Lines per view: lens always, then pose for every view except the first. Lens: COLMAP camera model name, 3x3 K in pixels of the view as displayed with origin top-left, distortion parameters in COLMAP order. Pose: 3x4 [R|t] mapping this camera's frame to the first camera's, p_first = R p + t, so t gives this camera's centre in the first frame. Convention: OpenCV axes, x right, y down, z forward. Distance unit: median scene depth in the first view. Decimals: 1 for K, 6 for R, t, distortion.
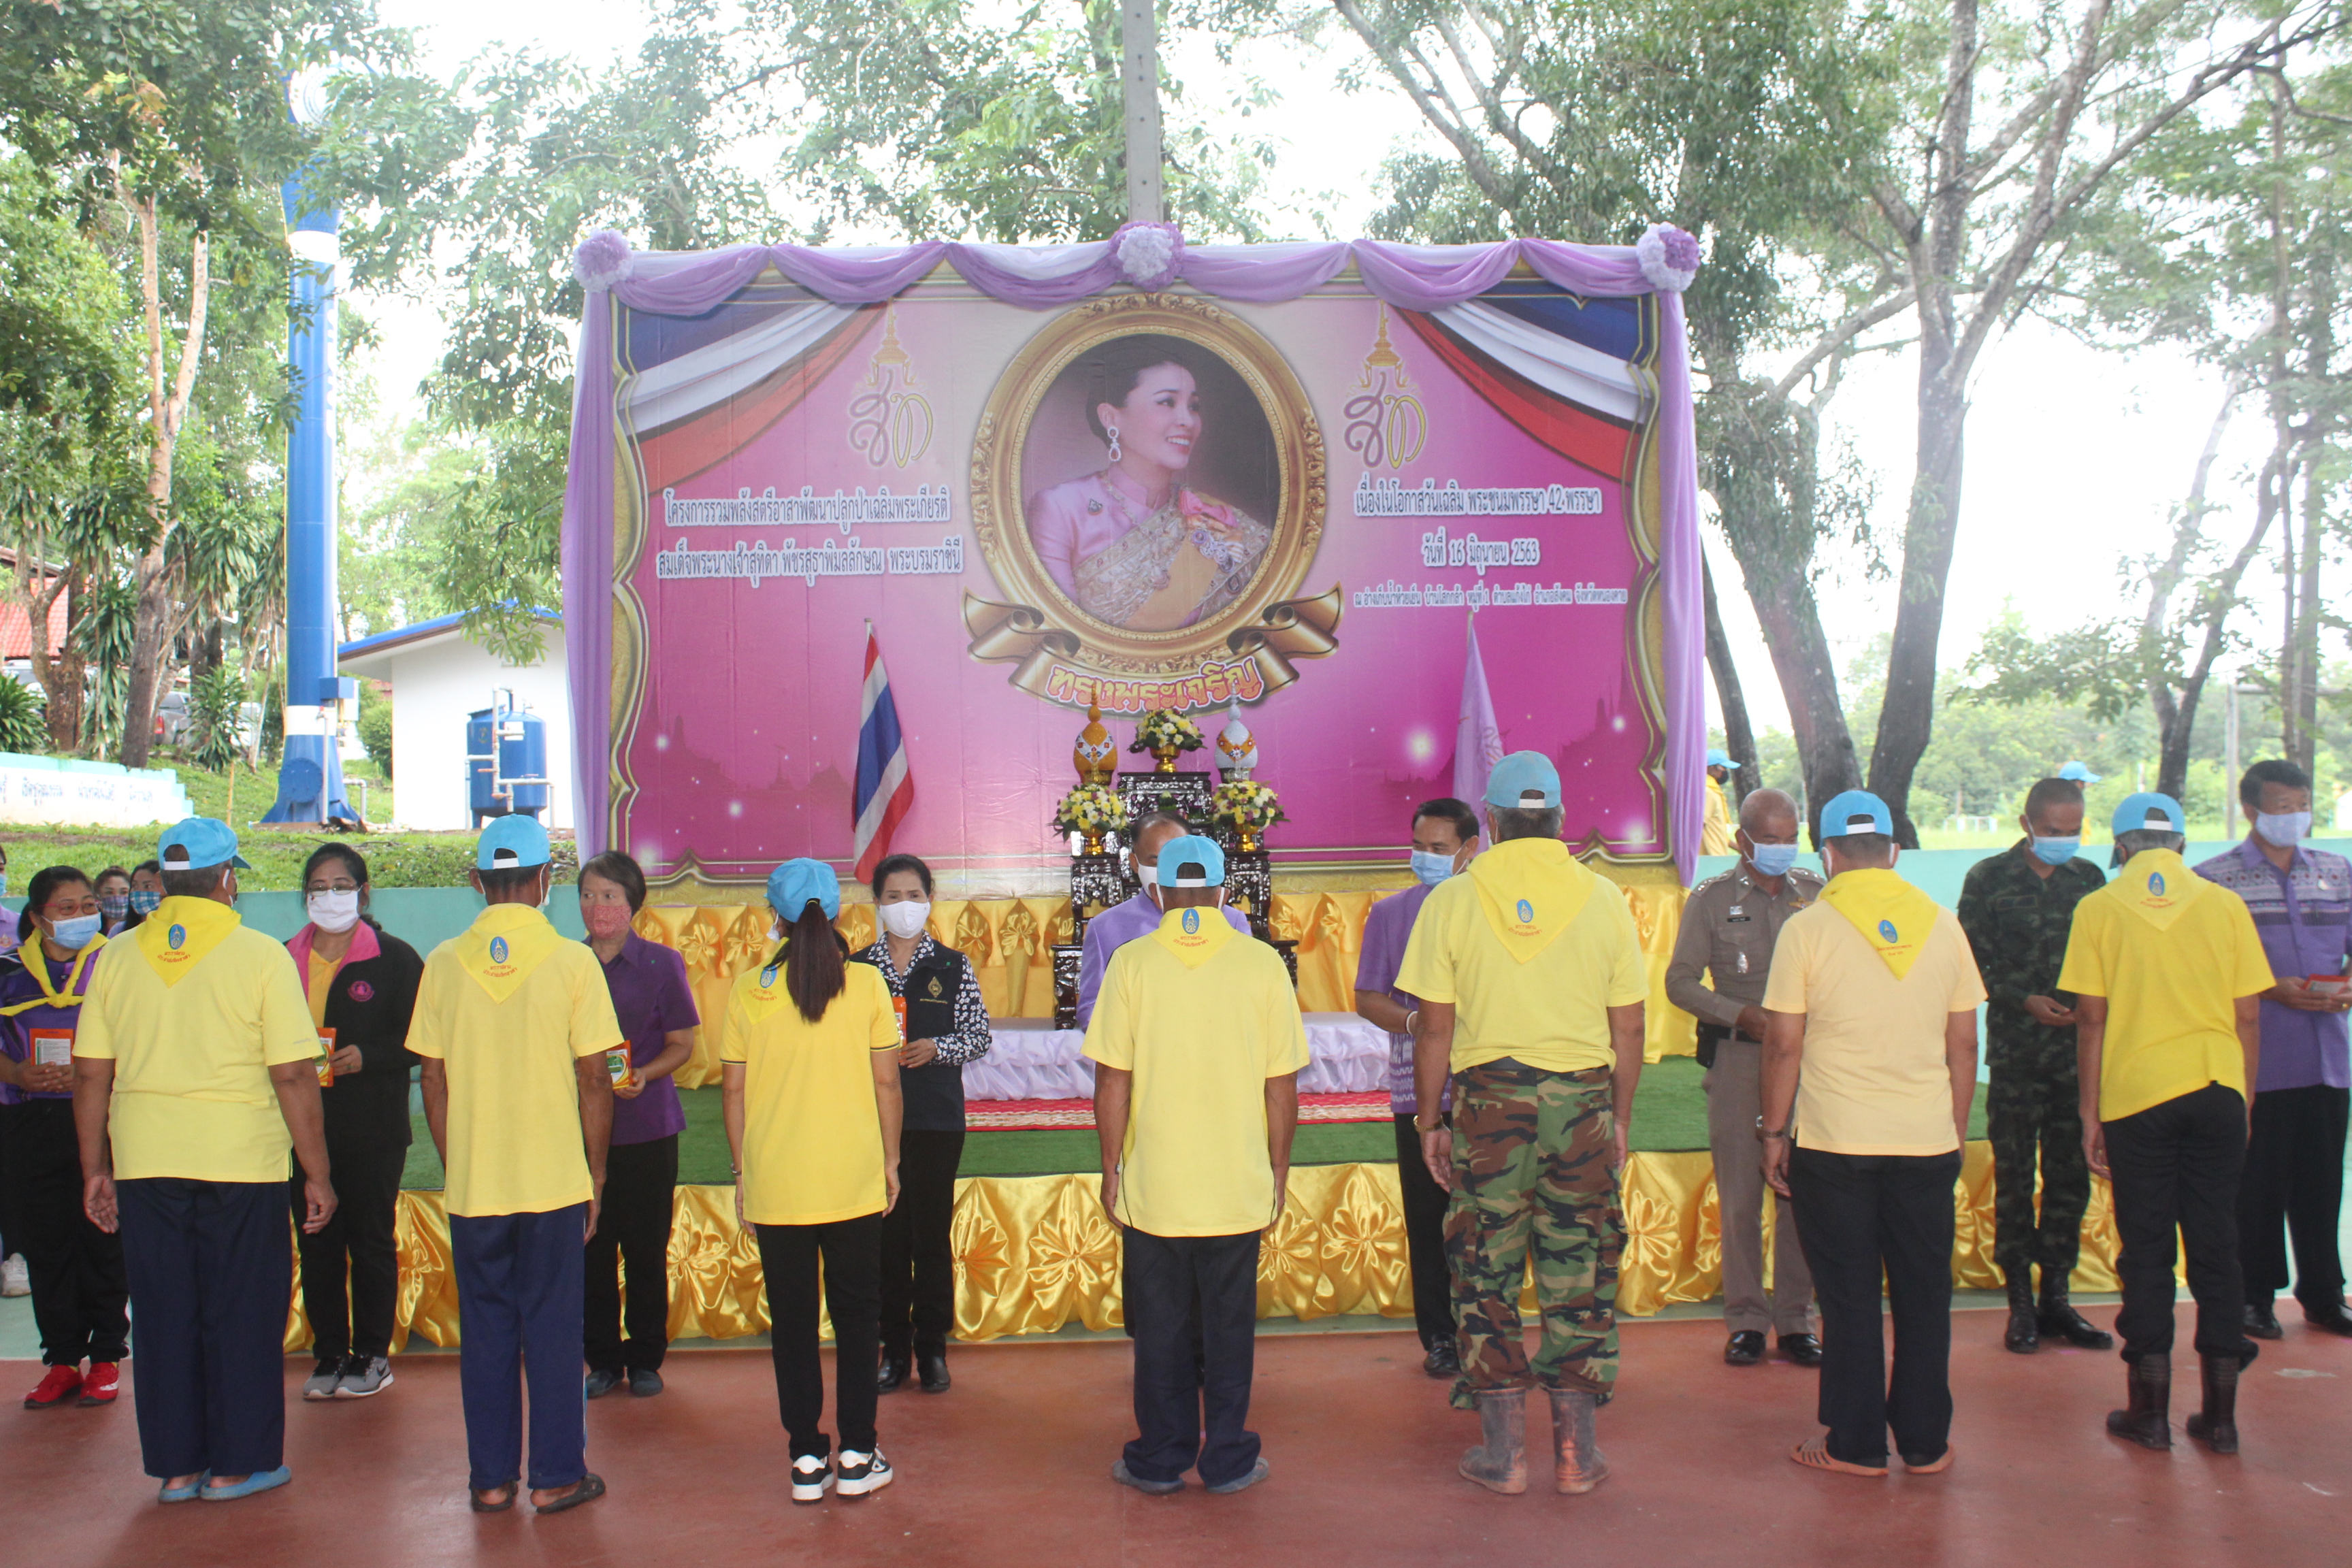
lens RADIAL K [[2385.9, 0, 1172.7], [0, 2385.9, 777.5], [0, 0, 1]] dist [-0.084180, 0.000000]
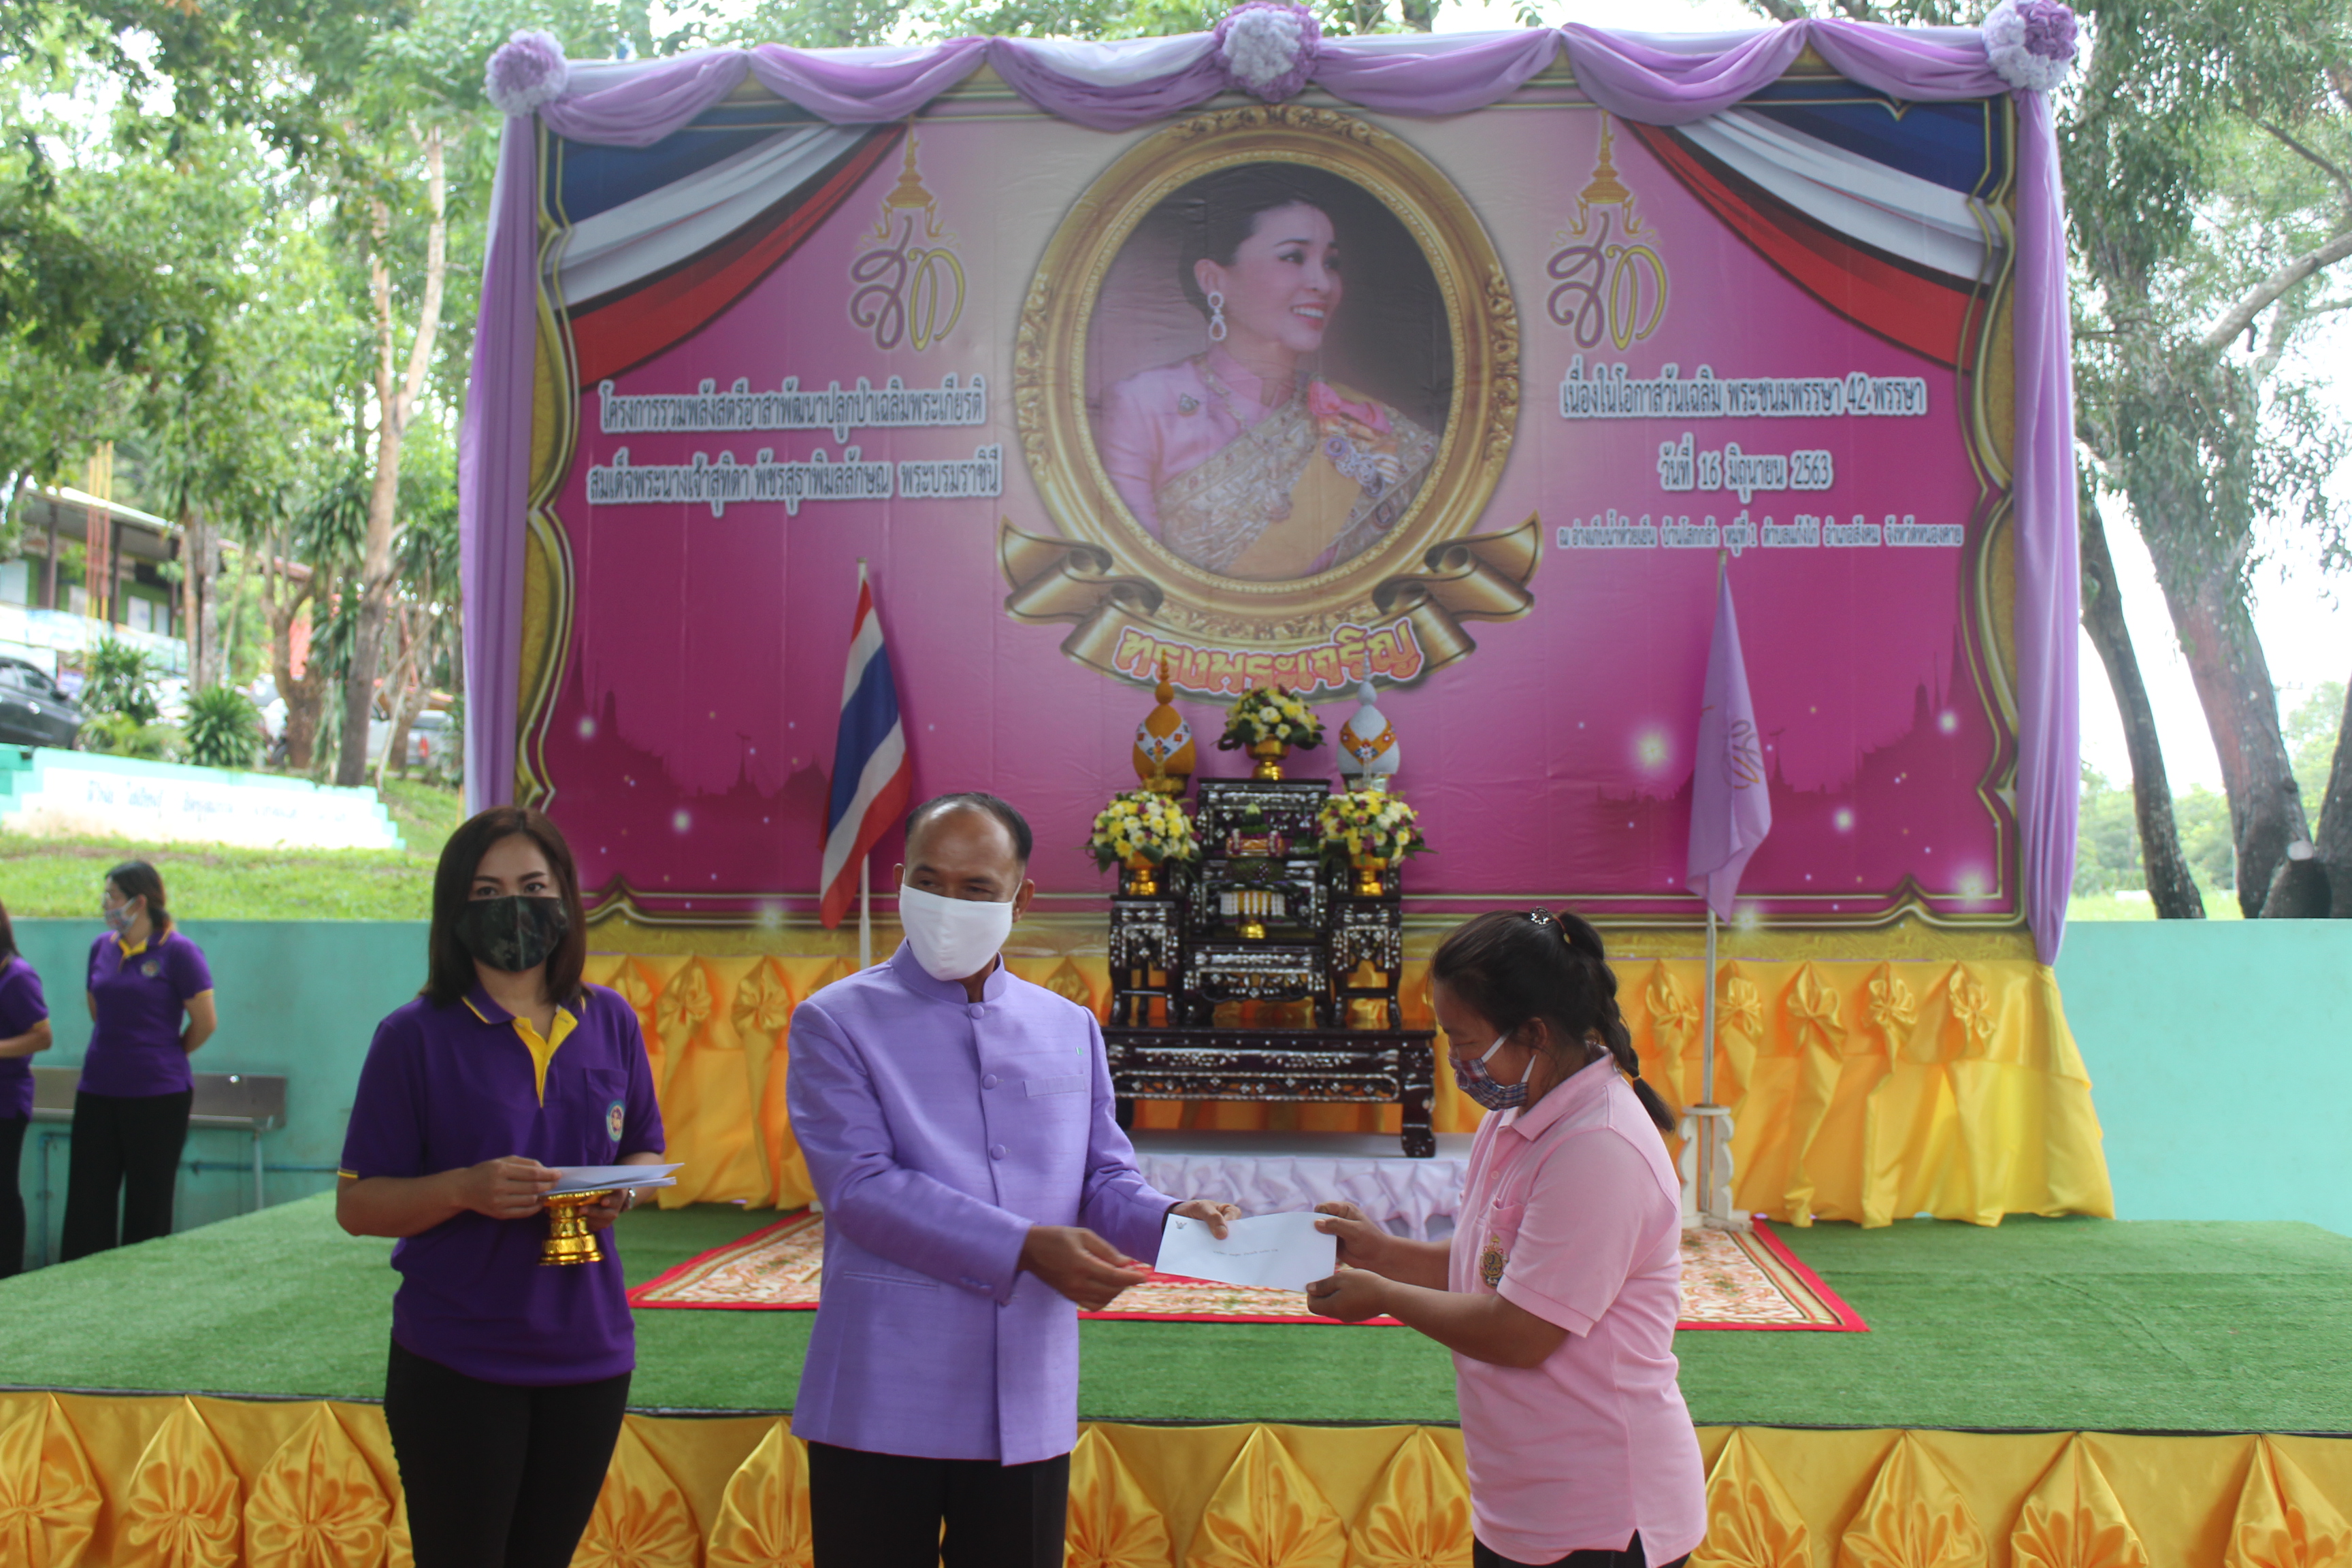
lens RADIAL K [[2497.7, 0, 1162.6], [0, 2497.7, 777.0], [0, 0, 1]] dist [-0.081232, 0.000000]
pose [[0.988358, 0.016653, -0.151229, 0.073303], [-0.019636, 0.999641, -0.018254, 0.010520], [0.150871, 0.021011, 0.988330, 0.268423]]
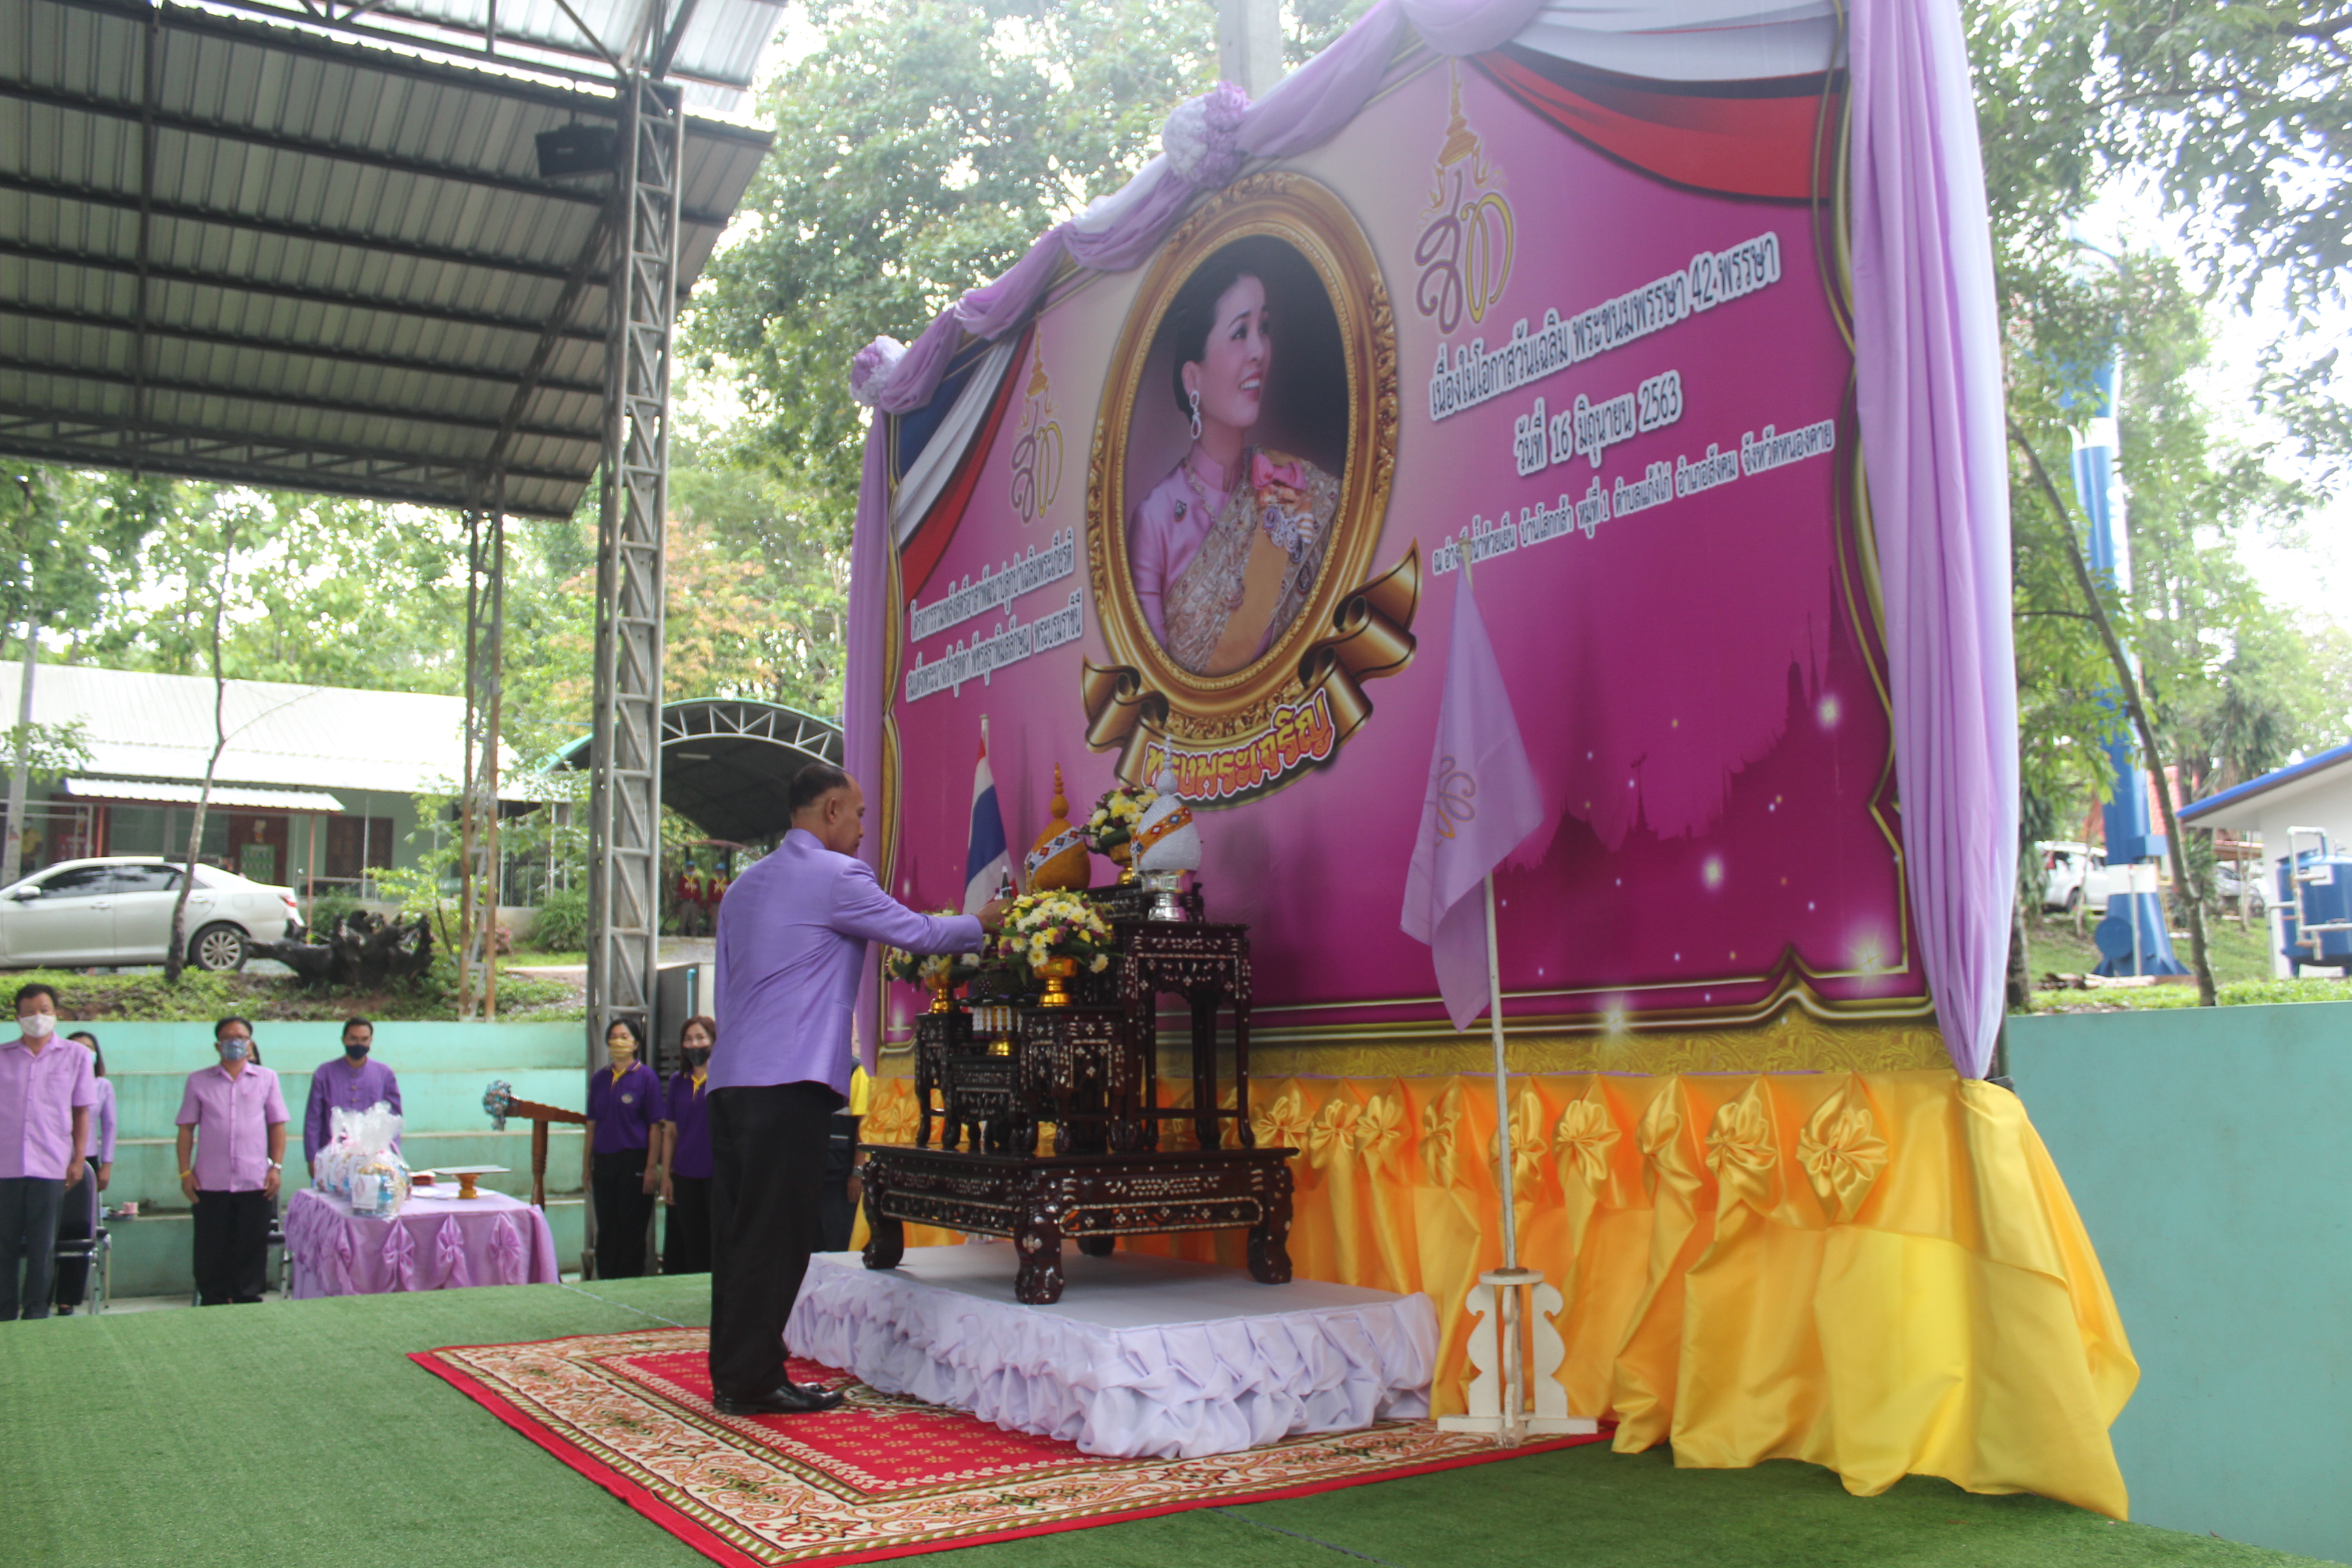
lens RADIAL K [[1930.4, 0, 1170.2], [0, 1930.4, 776.3], [0, 0, 1]] dist [-0.164245, 0.135079]
pose [[0.495869, -0.113116, -0.860999, 0.437749], [0.033397, 0.993231, -0.111254, 0.025804], [0.867755, 0.026413, 0.496290, 0.717149]]
